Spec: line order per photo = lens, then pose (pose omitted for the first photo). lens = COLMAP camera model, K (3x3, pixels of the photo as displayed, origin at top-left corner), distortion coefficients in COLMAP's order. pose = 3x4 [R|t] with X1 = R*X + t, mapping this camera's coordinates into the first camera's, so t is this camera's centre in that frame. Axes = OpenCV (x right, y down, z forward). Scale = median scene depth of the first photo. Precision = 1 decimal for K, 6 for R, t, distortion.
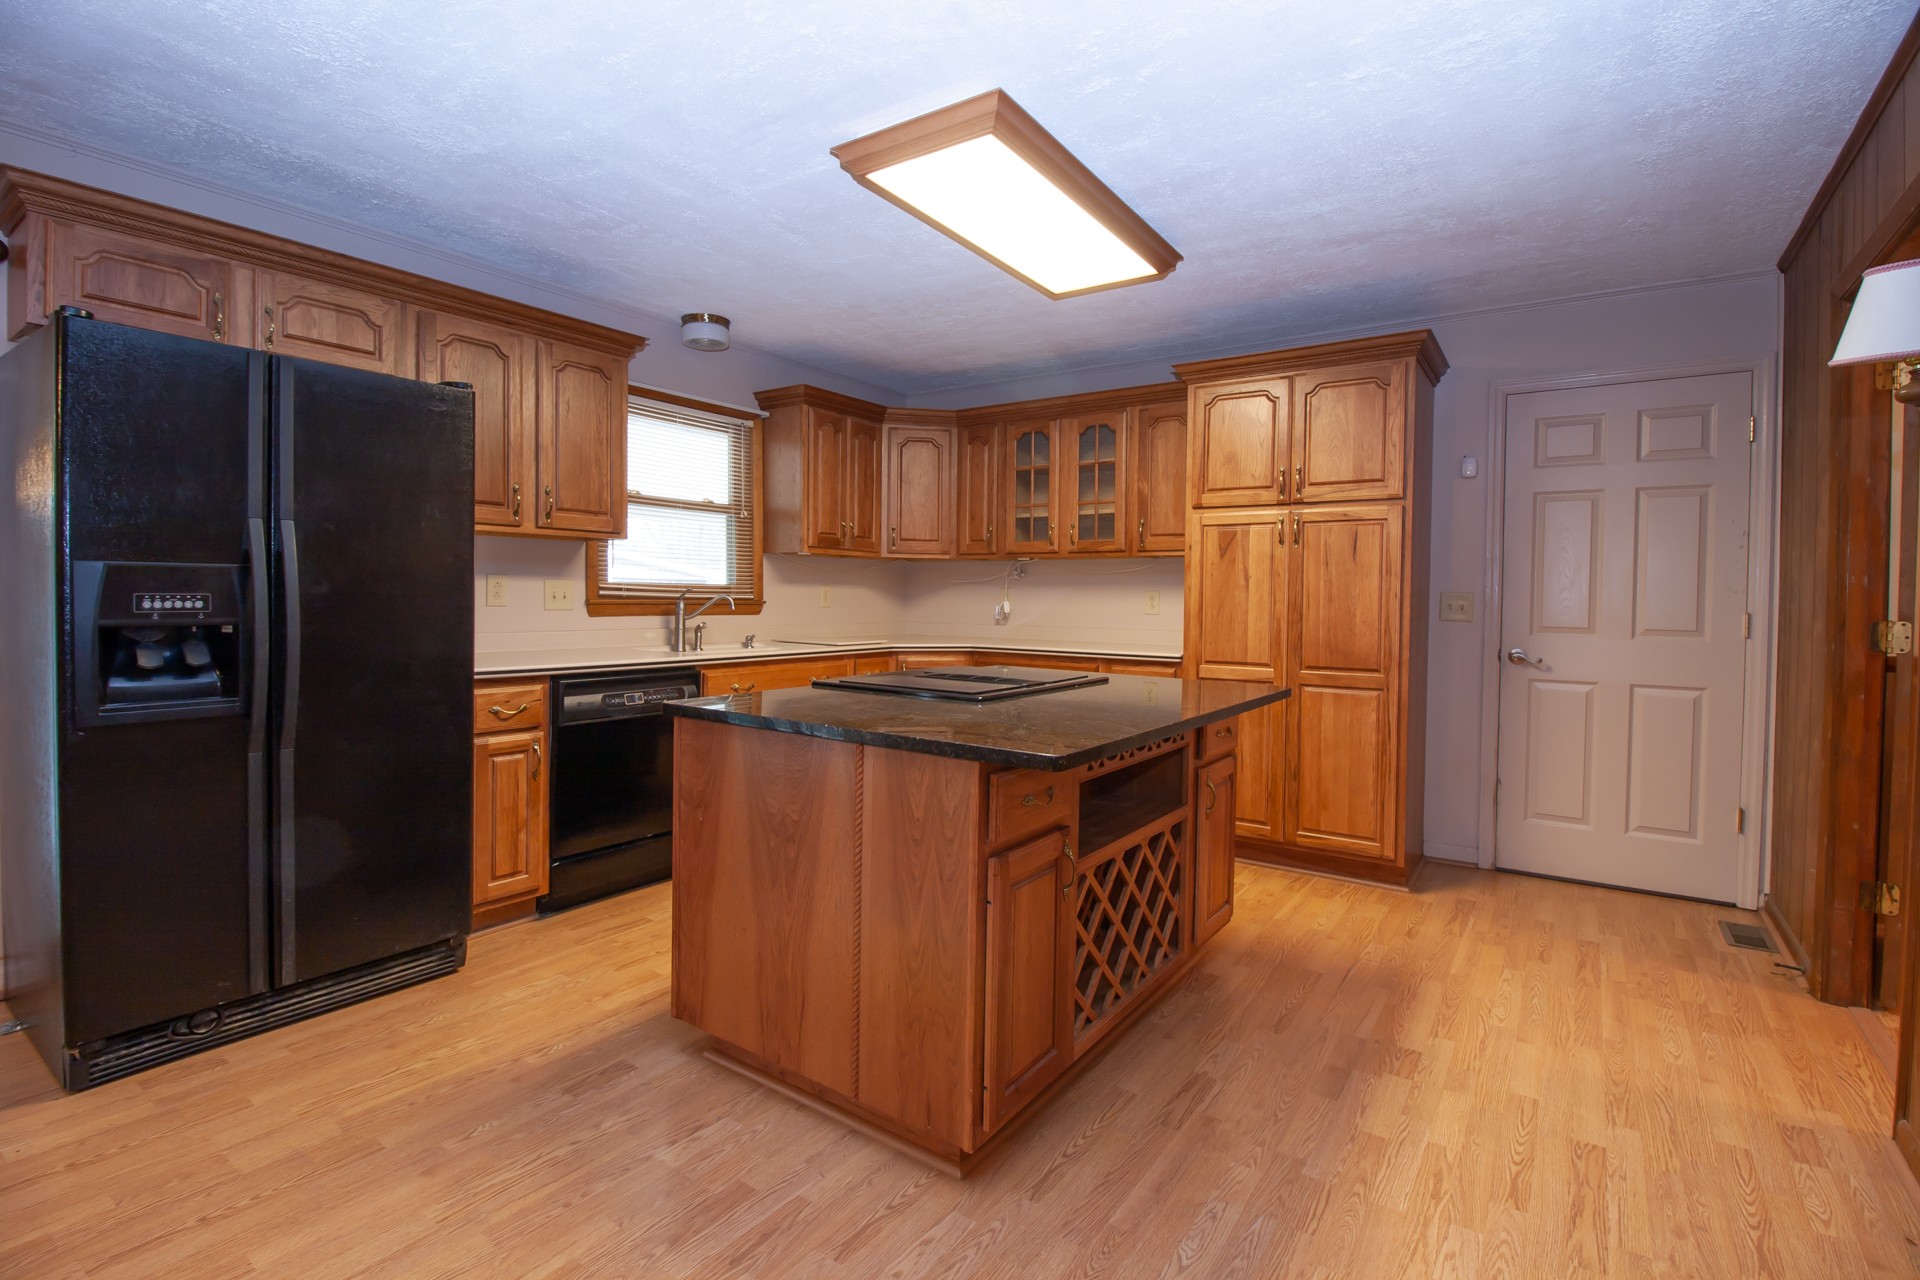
lens RADIAL K [[892.8, 0, 960.3], [0, 892.8, 613.3], [0, 0, 1]] dist [-0.000296, -0.000203]
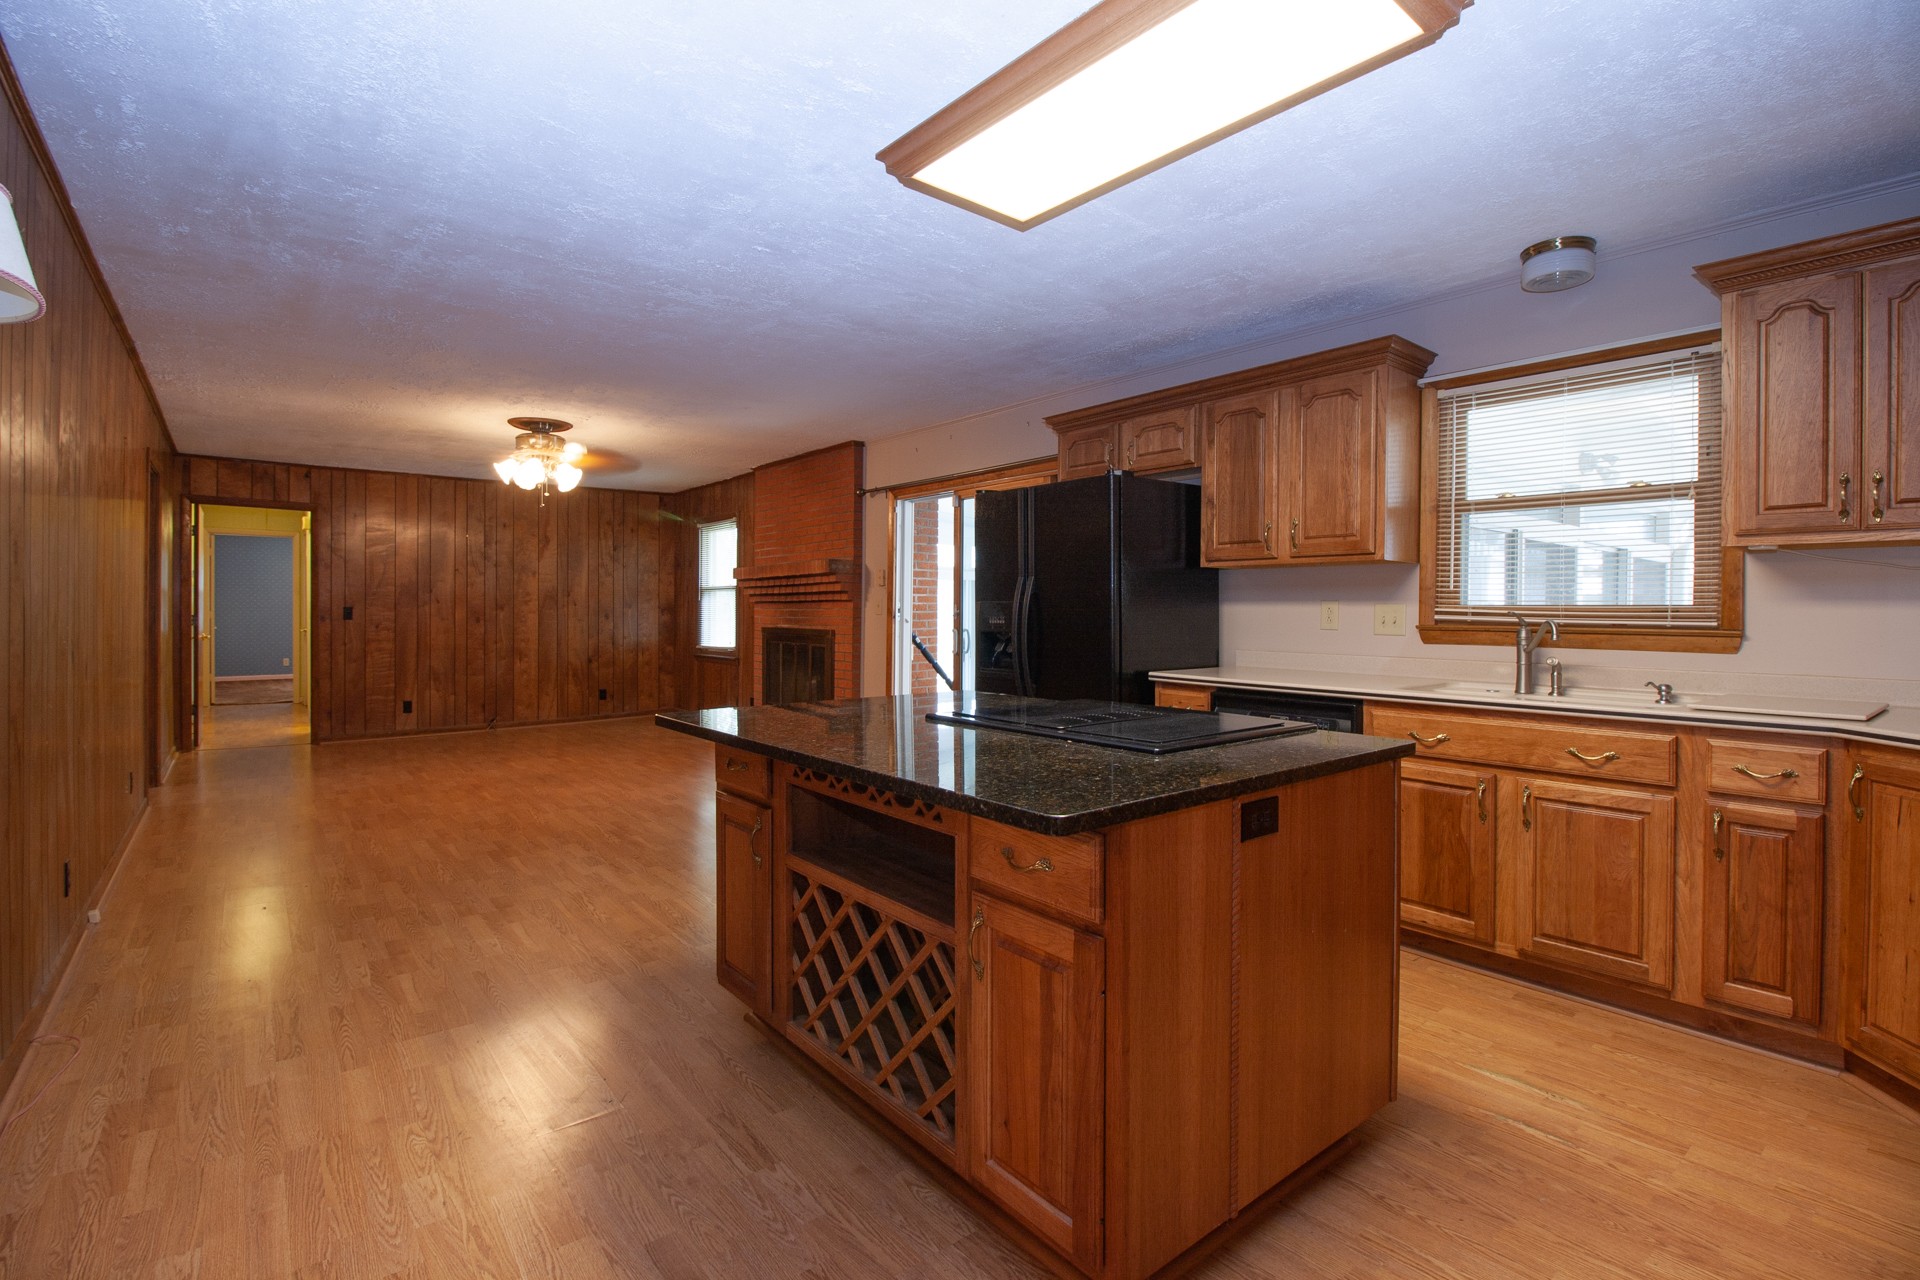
lens RADIAL K [[892.8, 0, 960.3], [0, 892.8, 613.3], [0, 0, 1]] dist [-0.000296, -0.000203]
pose [[-0.273999, -0.011276, -0.961664, 0.617106], [-0.027857, 0.999605, -0.003784, -0.010767], [0.961327, 0.025752, -0.274204, 0.816870]]
